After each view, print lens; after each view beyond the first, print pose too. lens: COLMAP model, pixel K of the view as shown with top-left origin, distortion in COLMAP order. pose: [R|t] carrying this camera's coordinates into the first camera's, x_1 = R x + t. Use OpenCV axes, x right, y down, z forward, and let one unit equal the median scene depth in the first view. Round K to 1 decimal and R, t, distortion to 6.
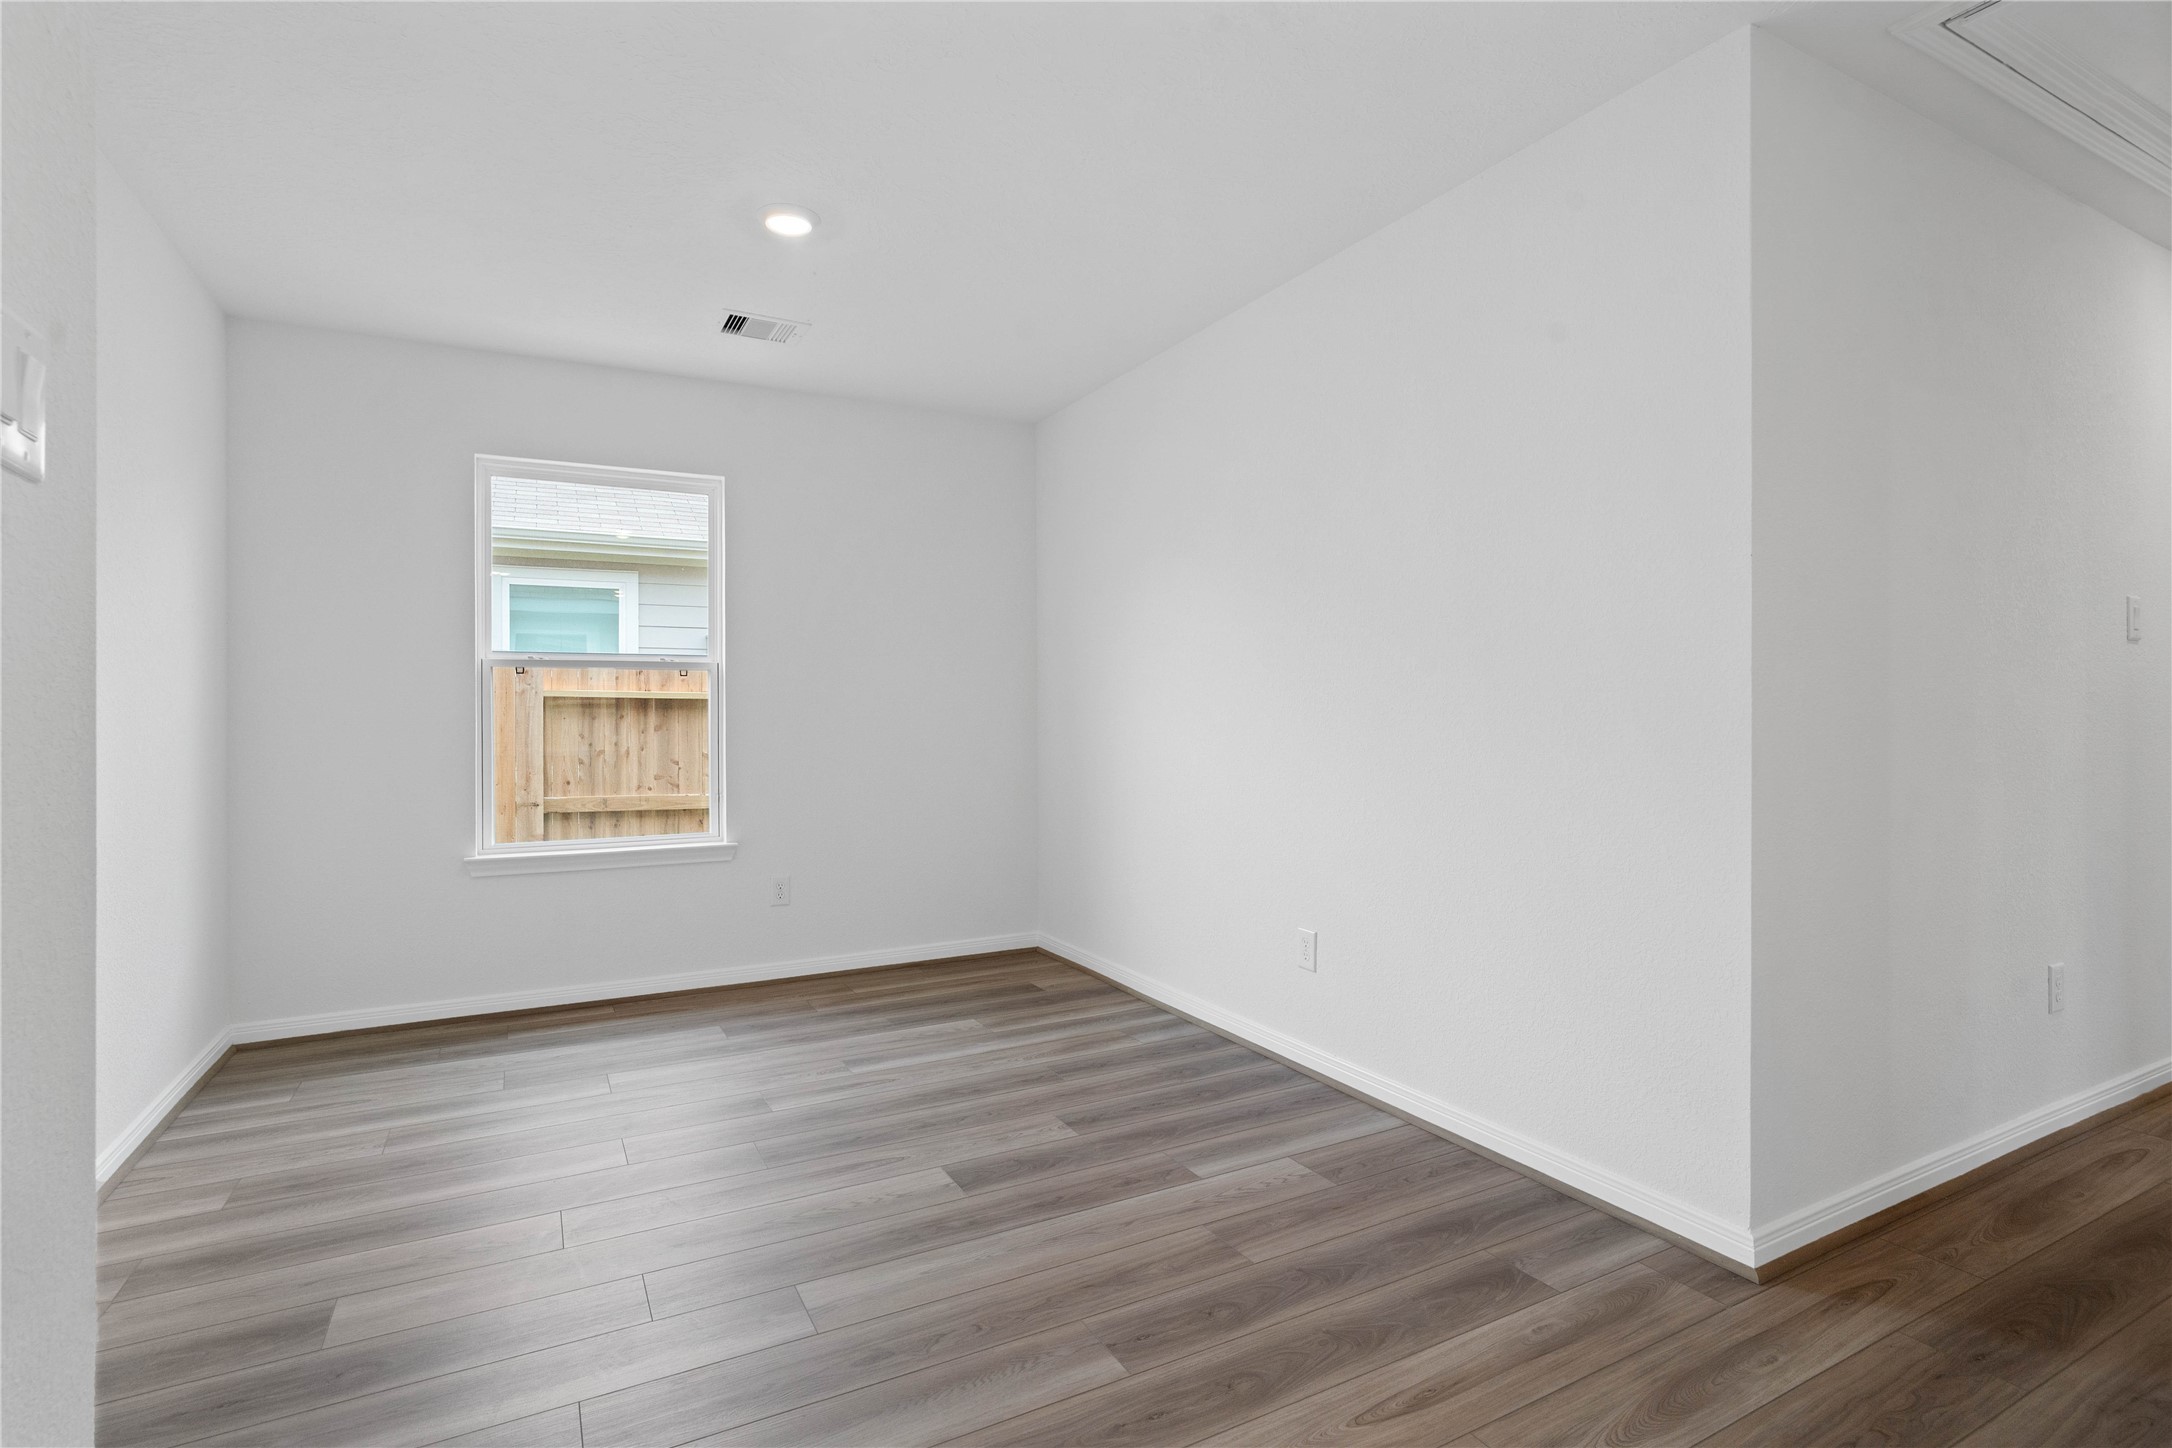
lens RADIAL K [[1033.0, 0, 1078.8], [0, 1033.0, 720.8], [0, 0, 1]] dist [-0.014870, 0.003249]
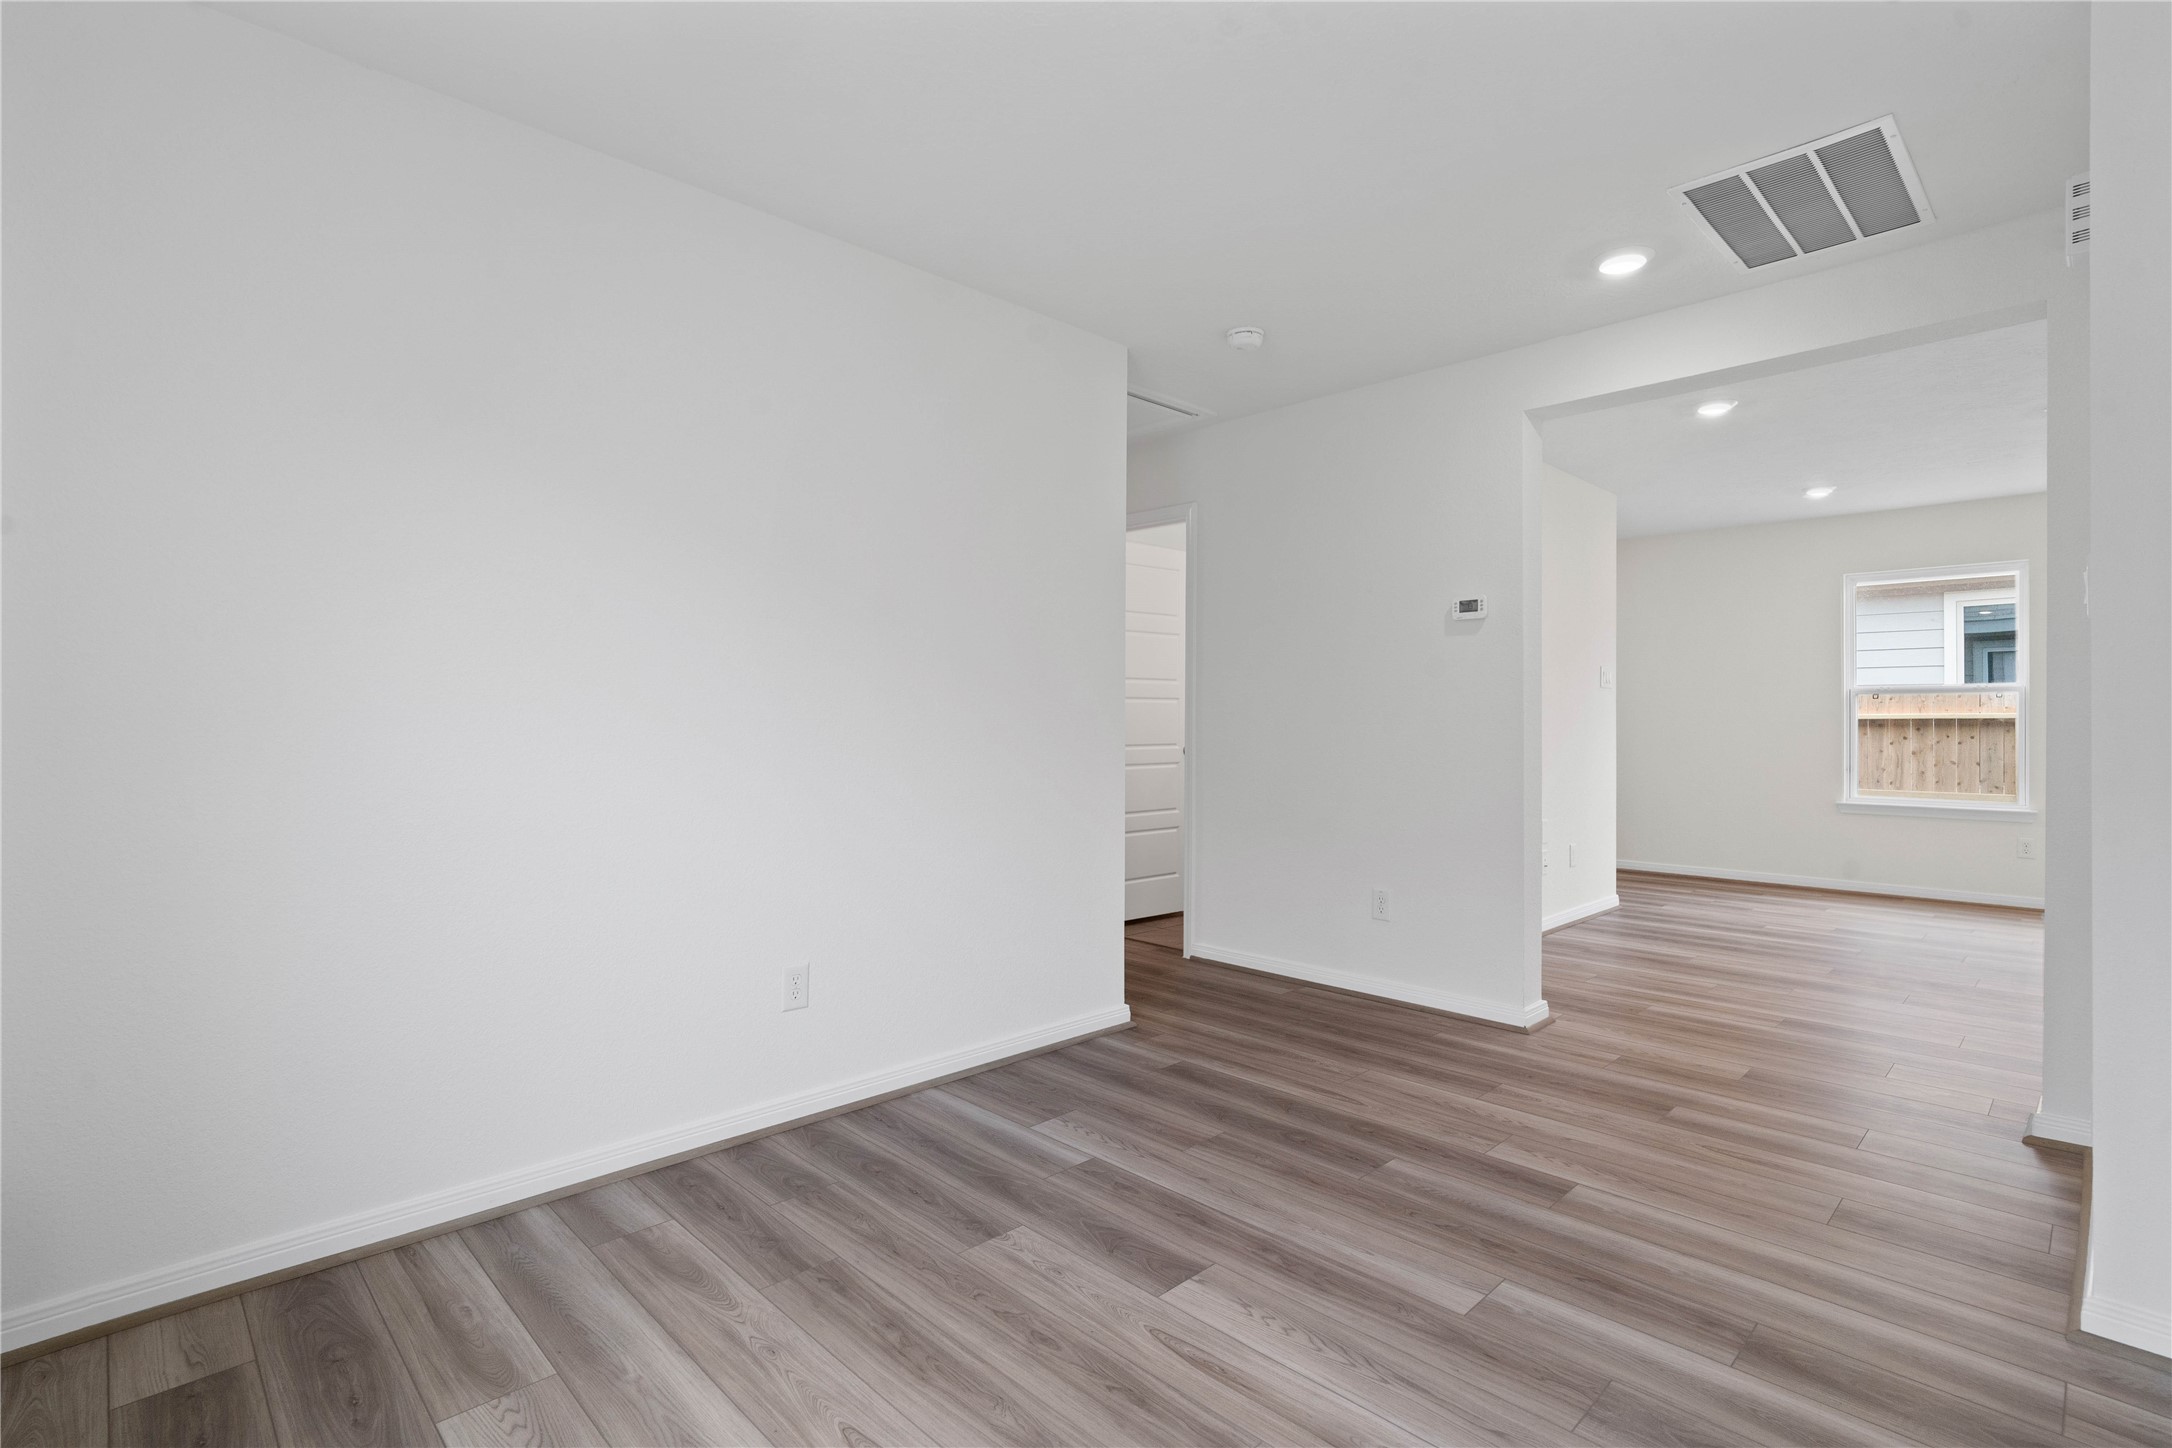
lens RADIAL K [[1033.0, 0, 1087.3], [0, 1033.0, 724.2], [0, 0, 1]] dist [-0.014870, 0.003249]
pose [[-0.283233, 0.002391, 0.959048, -0.828620], [0.009496, 0.999955, 0.000312, 0.005314], [-0.959004, 0.009195, -0.283243, 1.223330]]
